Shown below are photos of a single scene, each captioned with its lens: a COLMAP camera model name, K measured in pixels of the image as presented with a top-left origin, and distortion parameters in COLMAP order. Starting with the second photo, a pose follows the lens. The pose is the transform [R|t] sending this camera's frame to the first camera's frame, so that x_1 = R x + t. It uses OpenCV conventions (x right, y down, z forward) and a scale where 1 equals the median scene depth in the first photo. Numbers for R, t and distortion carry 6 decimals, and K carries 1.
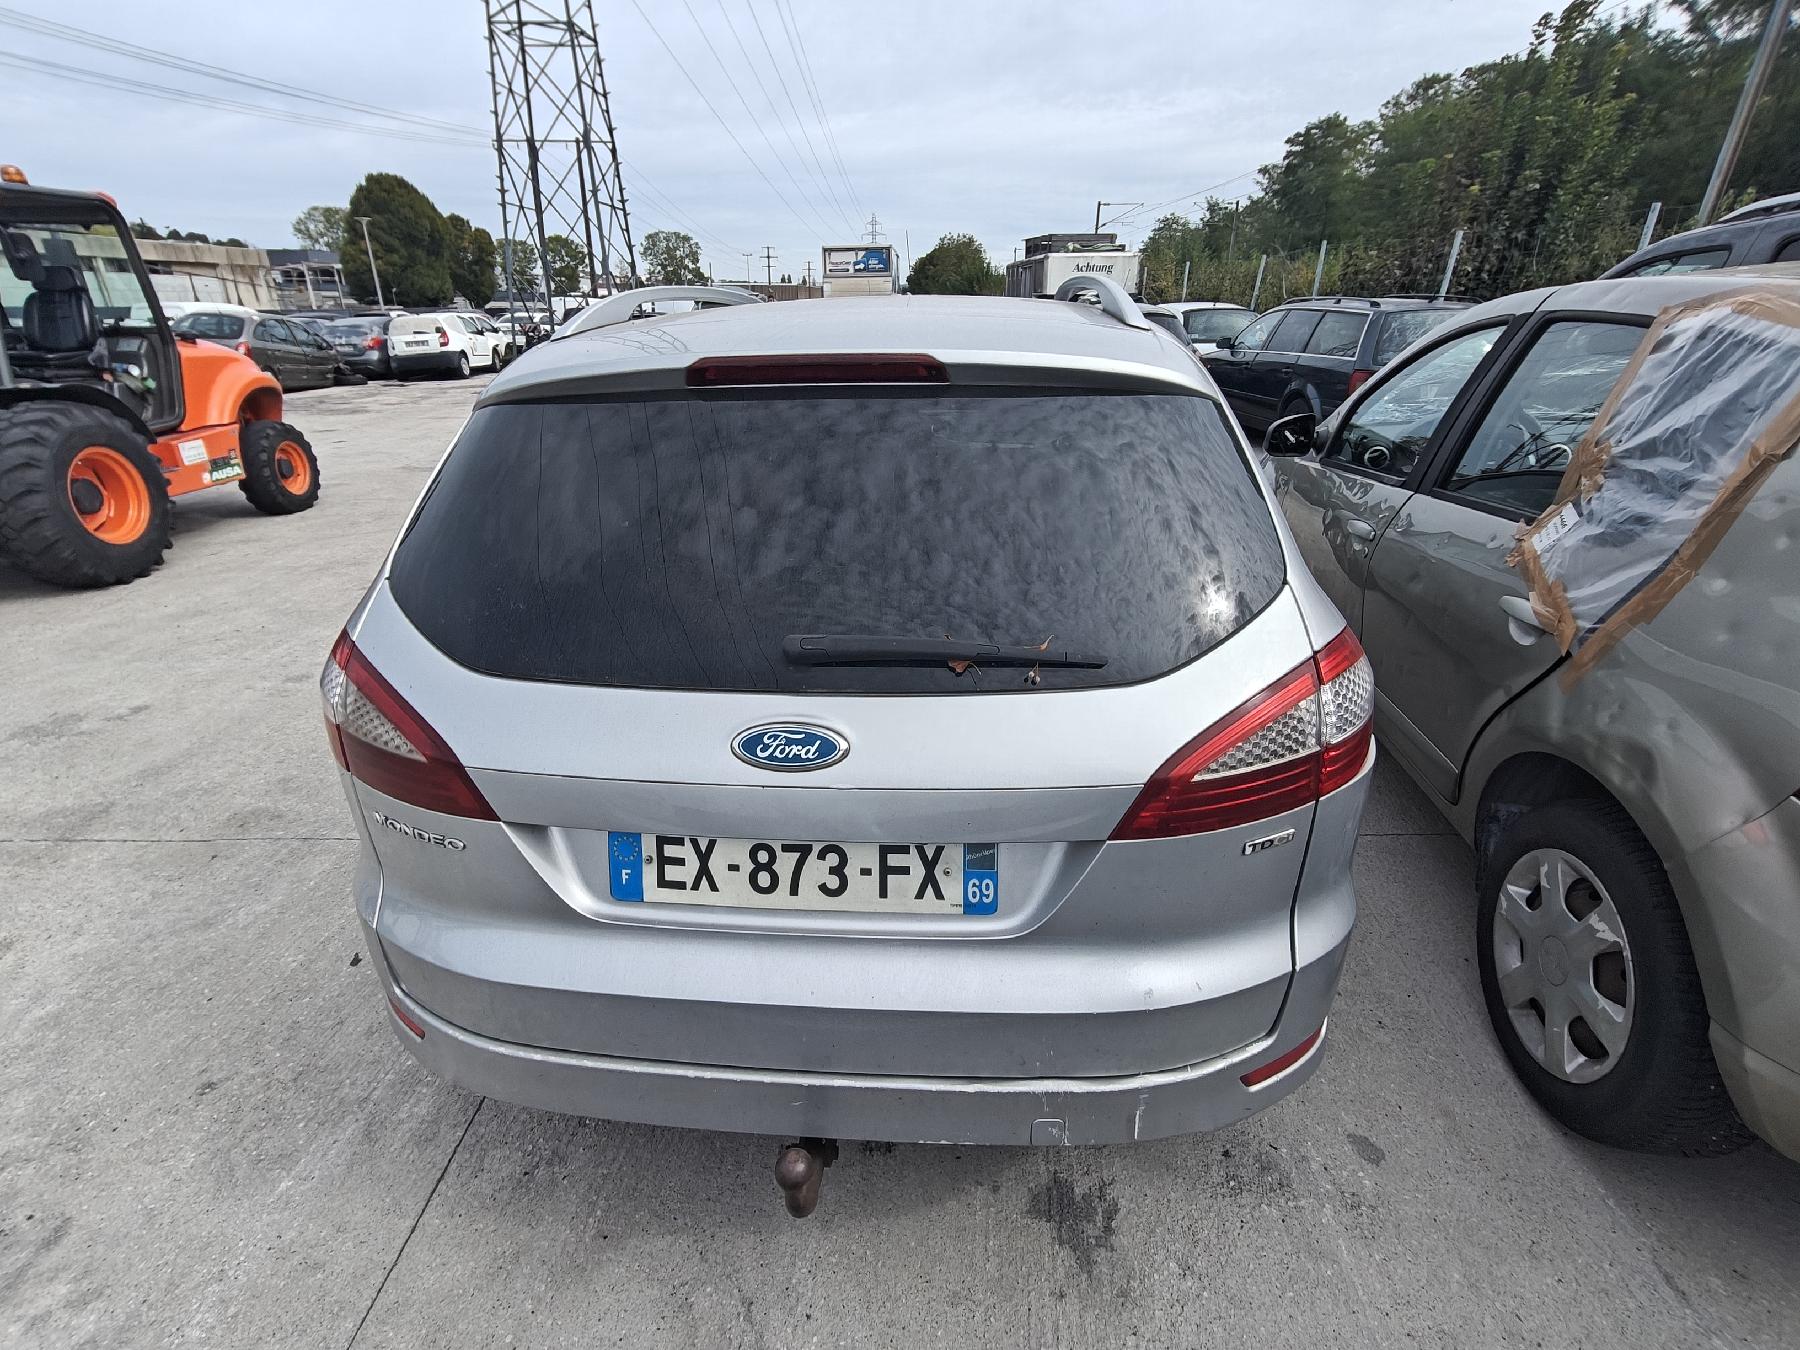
lens RADIAL K [[872.1, 0, 856.9], [0, 872.1, 705.6], [0, 0, 1]] dist [-0.003630, 0.008376]
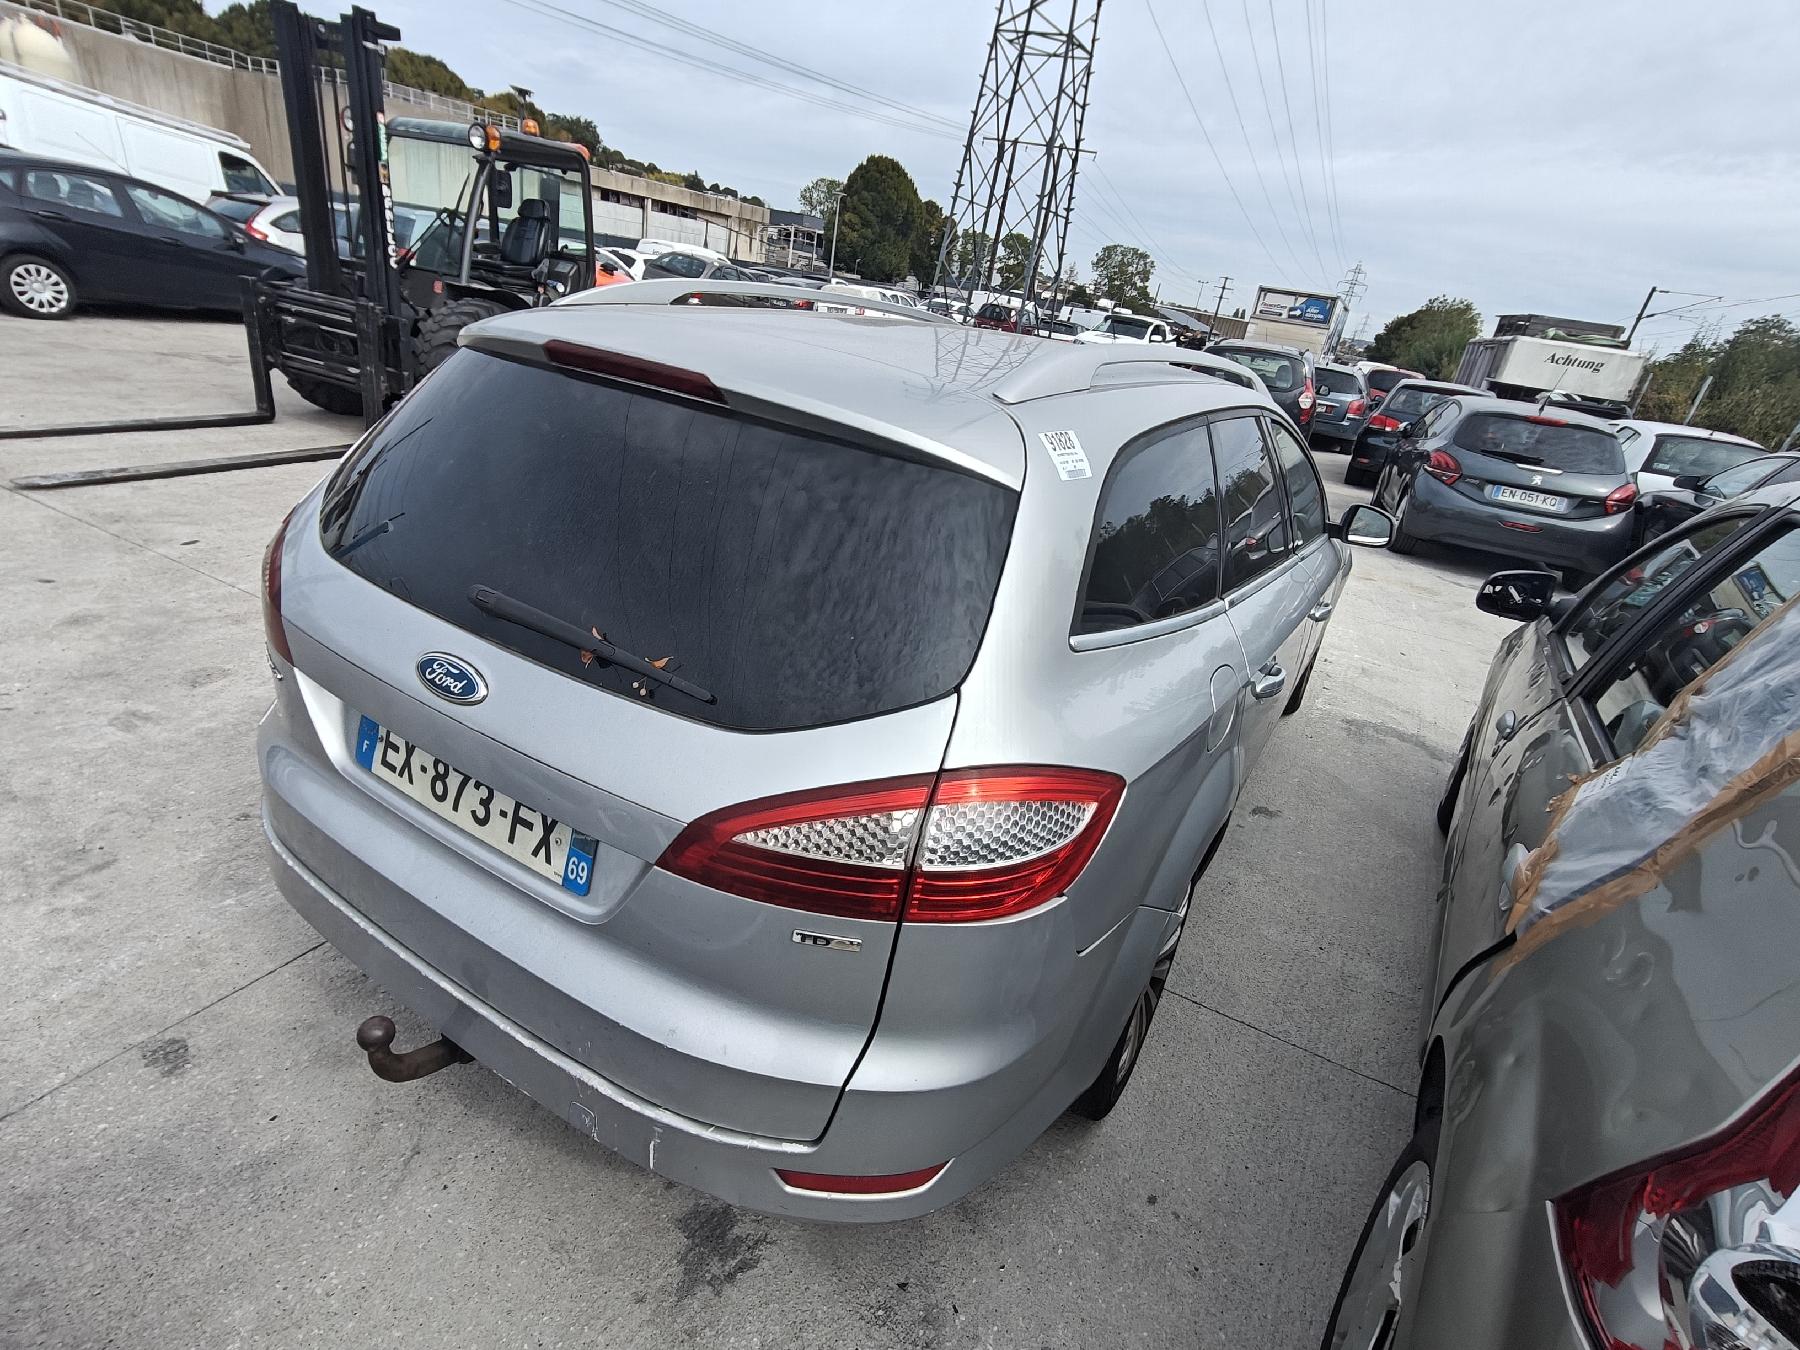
lens RADIAL K [[872.1, 0, 840.2], [0, 872.1, 691.9], [0, 0, 1]] dist [-0.003630, 0.008376]
pose [[0.884158, 0.322827, -0.337709, 0.128652], [-0.329104, 0.943436, 0.040233, -0.025241], [0.331595, 0.075569, 0.940390, 0.016862]]
